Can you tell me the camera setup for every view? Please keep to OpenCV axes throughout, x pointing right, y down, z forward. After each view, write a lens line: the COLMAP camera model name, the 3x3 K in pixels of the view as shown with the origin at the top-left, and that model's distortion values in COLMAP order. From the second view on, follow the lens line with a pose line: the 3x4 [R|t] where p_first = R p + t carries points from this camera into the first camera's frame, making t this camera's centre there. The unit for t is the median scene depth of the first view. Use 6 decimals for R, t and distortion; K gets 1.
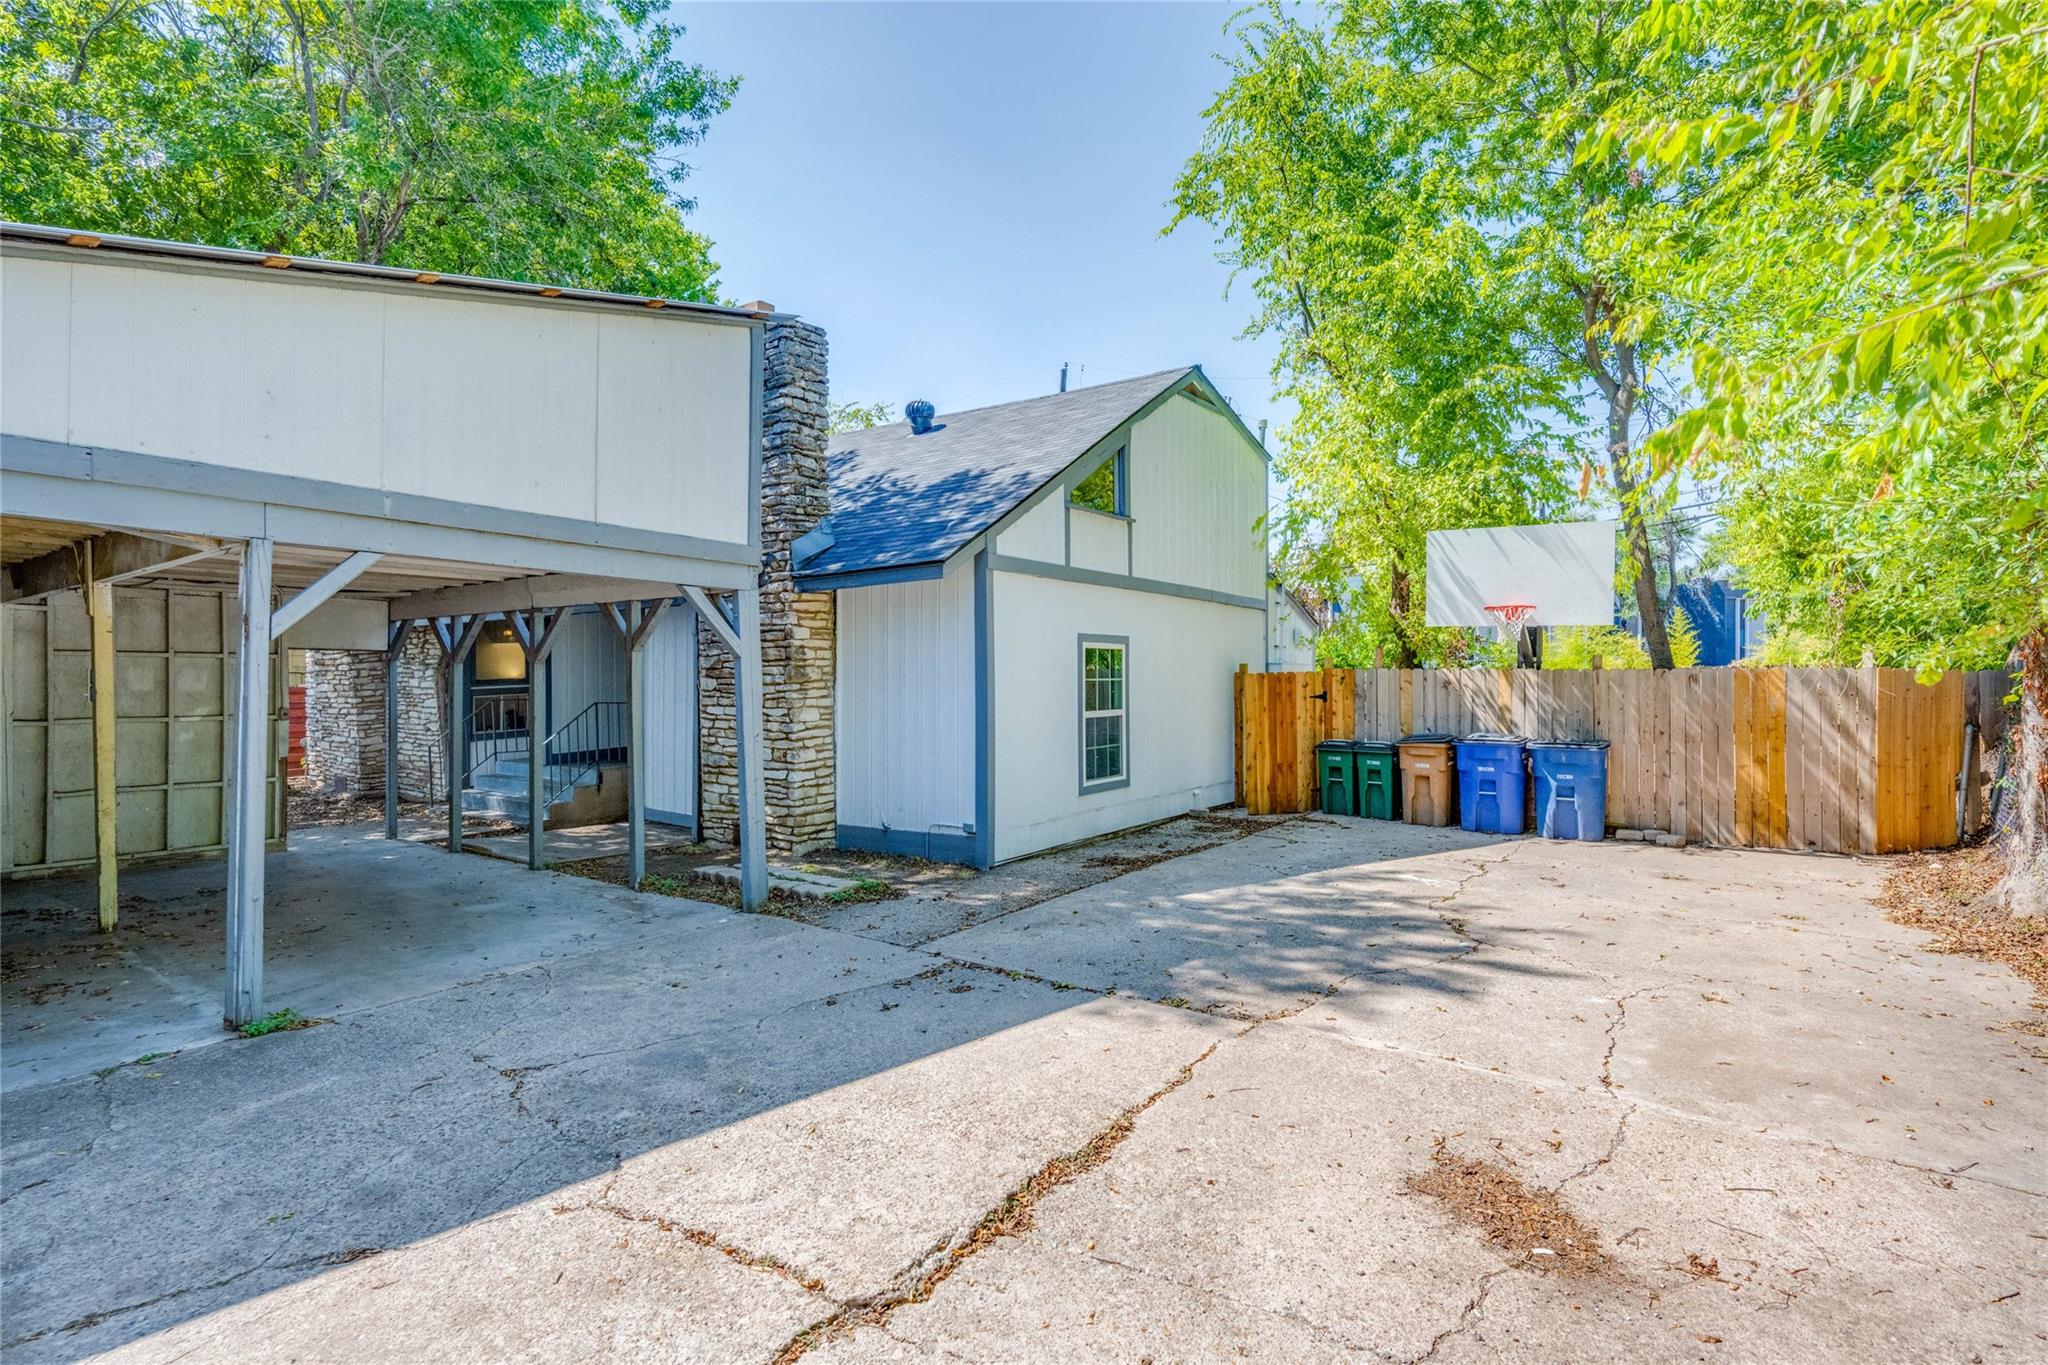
lens RADIAL K [[934.3, 0, 1044.7], [0, 934.3, 690.1], [0, 0, 1]] dist [0.000269, 0.000161]
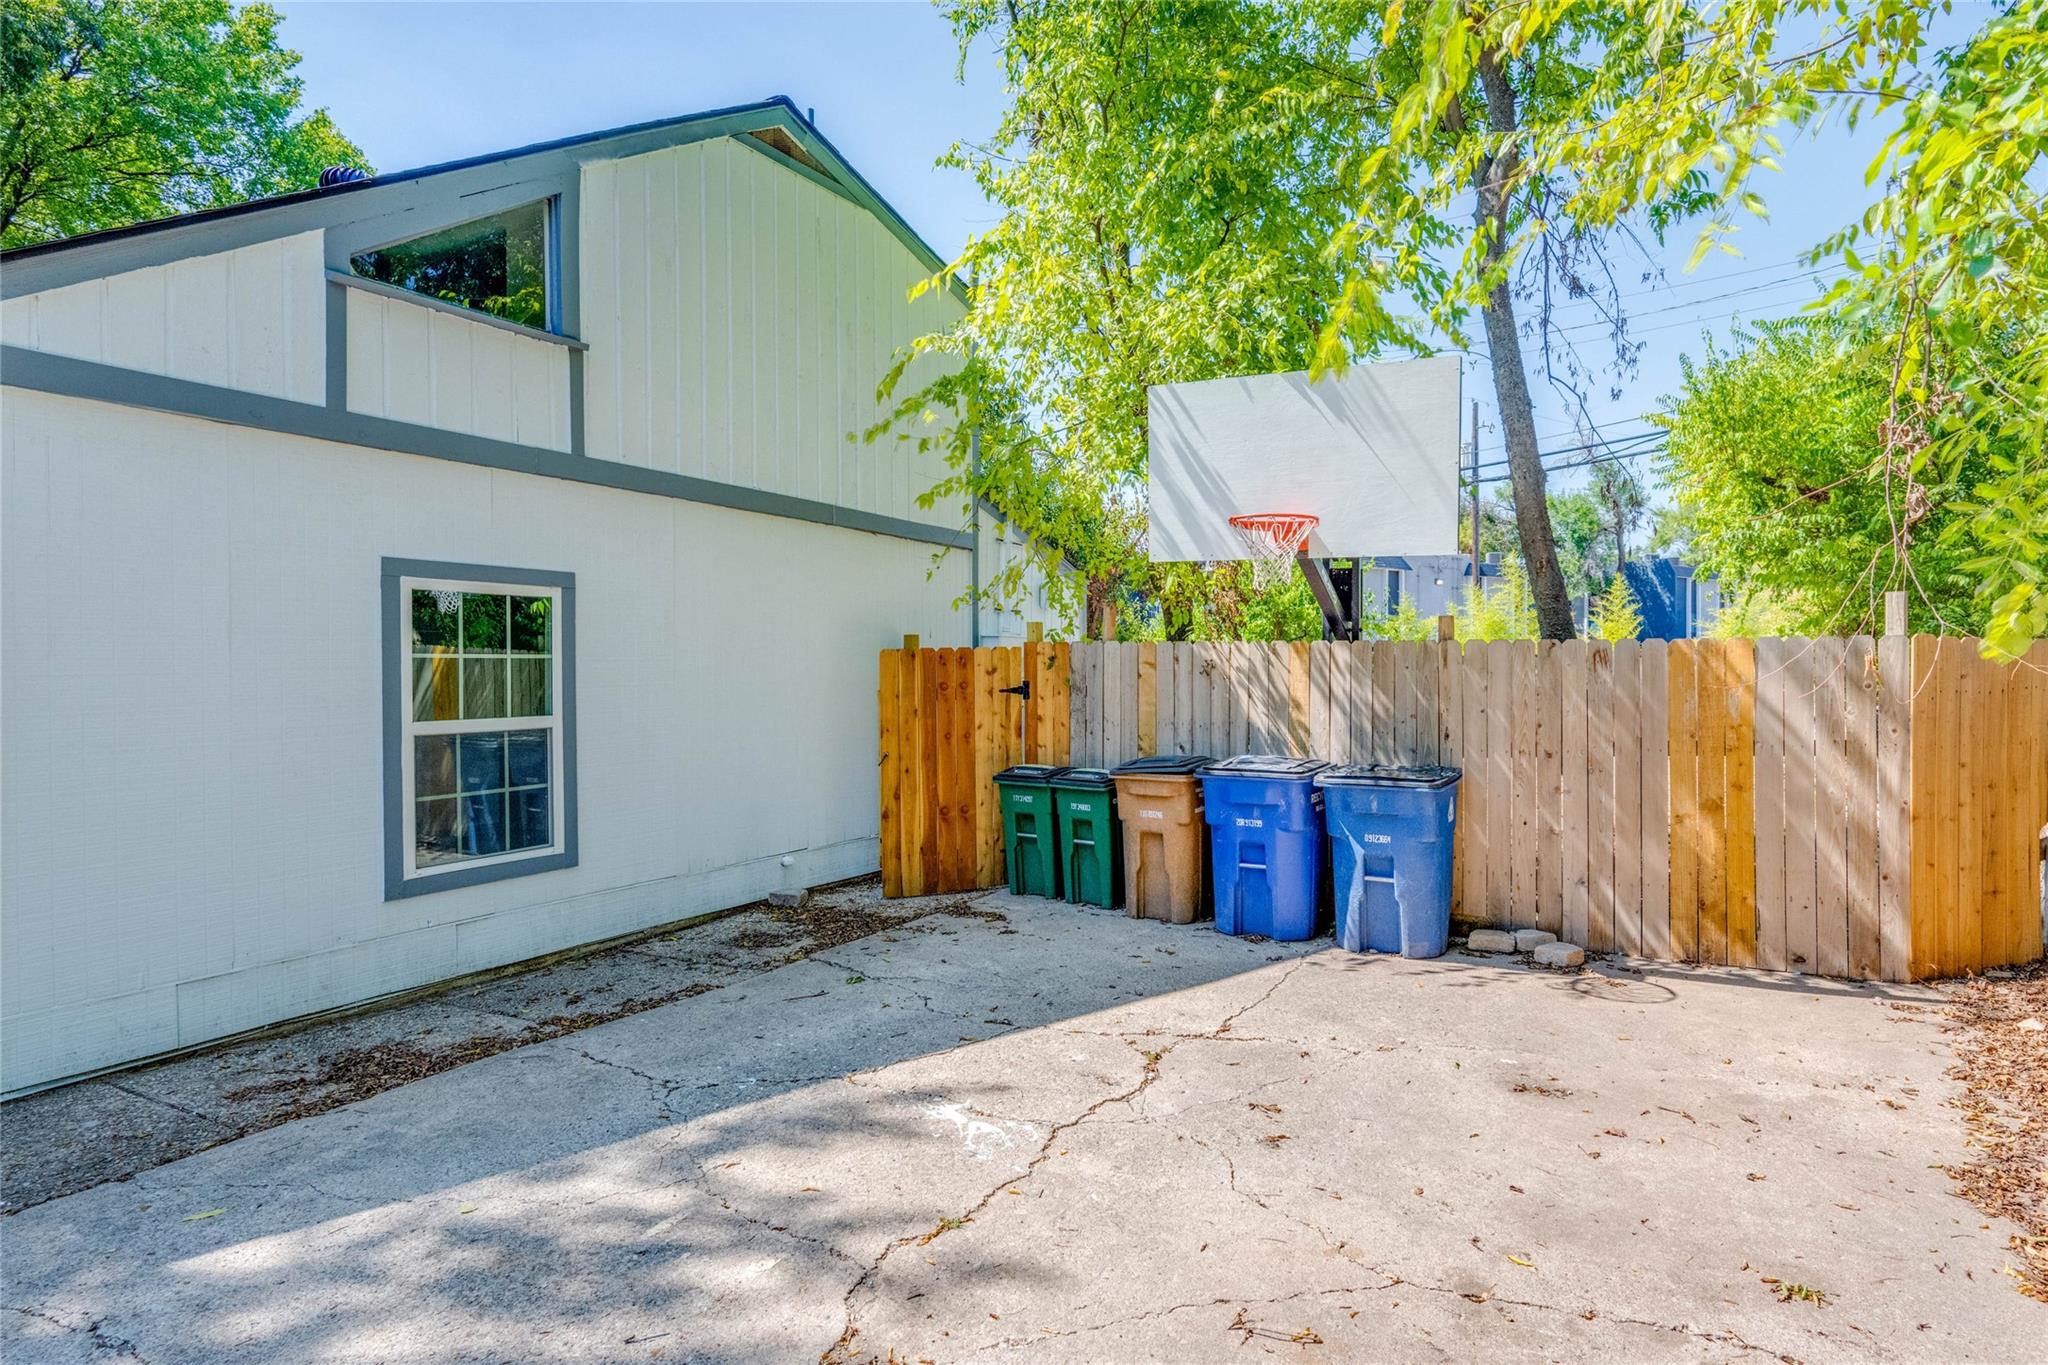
lens RADIAL K [[1088.2, 0, 1071.3], [0, 1088.2, 686.0], [0, 0, 1]] dist [-0.001654, -0.000637]
pose [[0.992705, -0.000309, 0.120569, 0.297258], [-0.000137, 0.999993, 0.003690, 0.002296], [-0.120569, -0.003679, 0.992698, 0.387864]]
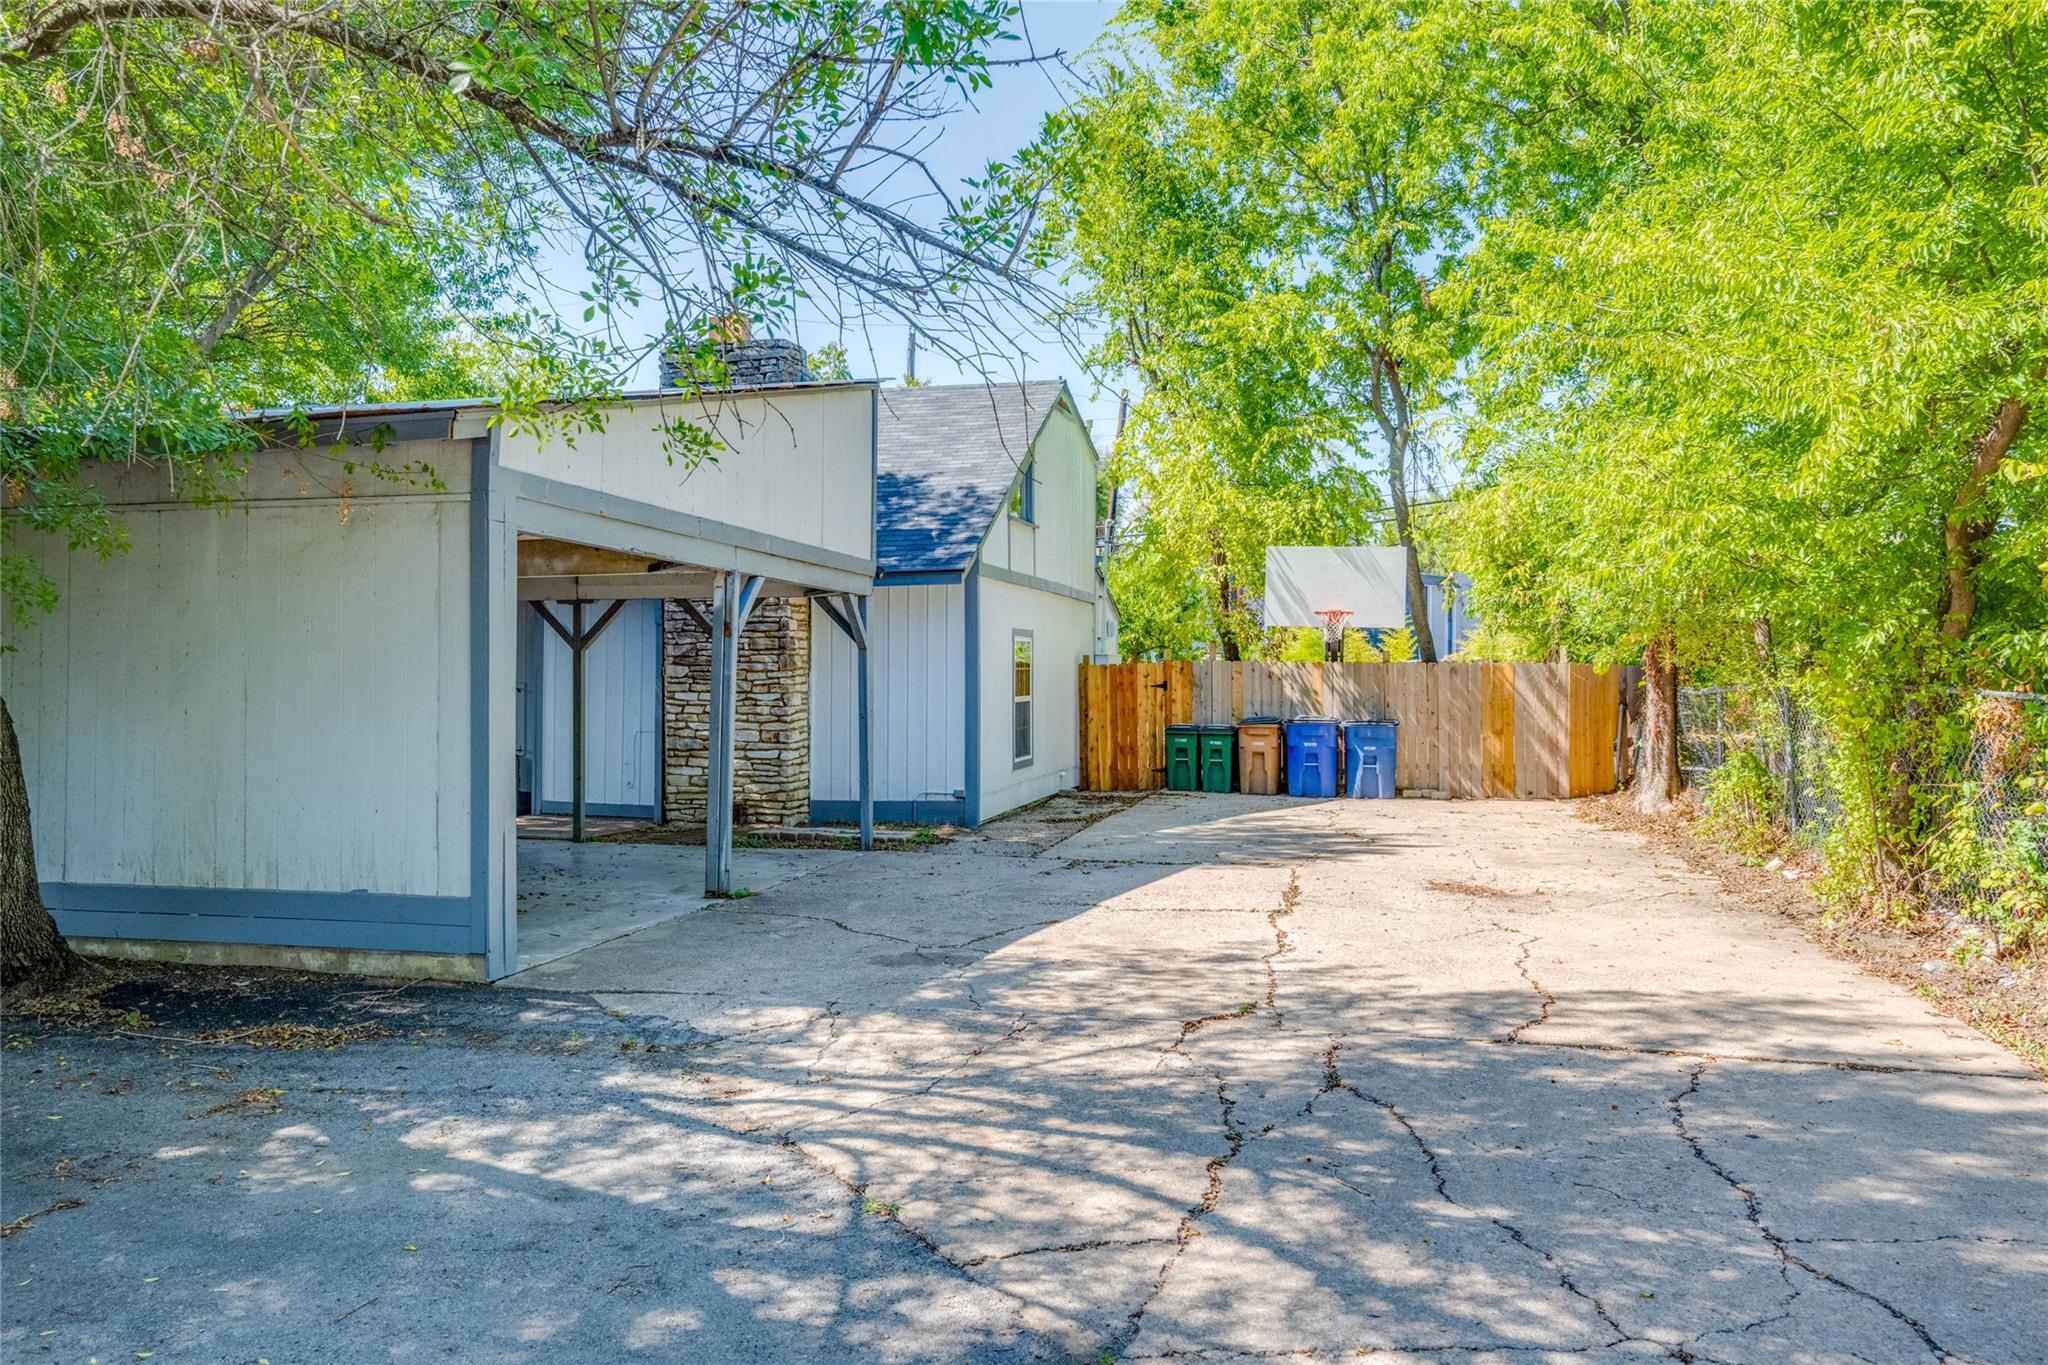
lens RADIAL K [[1330.9, 0, 1024.0], [0, 1330.9, 682.5], [0, 0, 1]] dist [0.019611, 0.000031]
pose [[0.936556, 0.001972, 0.350512, -0.493250], [-0.000379, 0.999989, -0.004613, 0.012313], [-0.350518, 0.004188, 0.936547, -0.502448]]
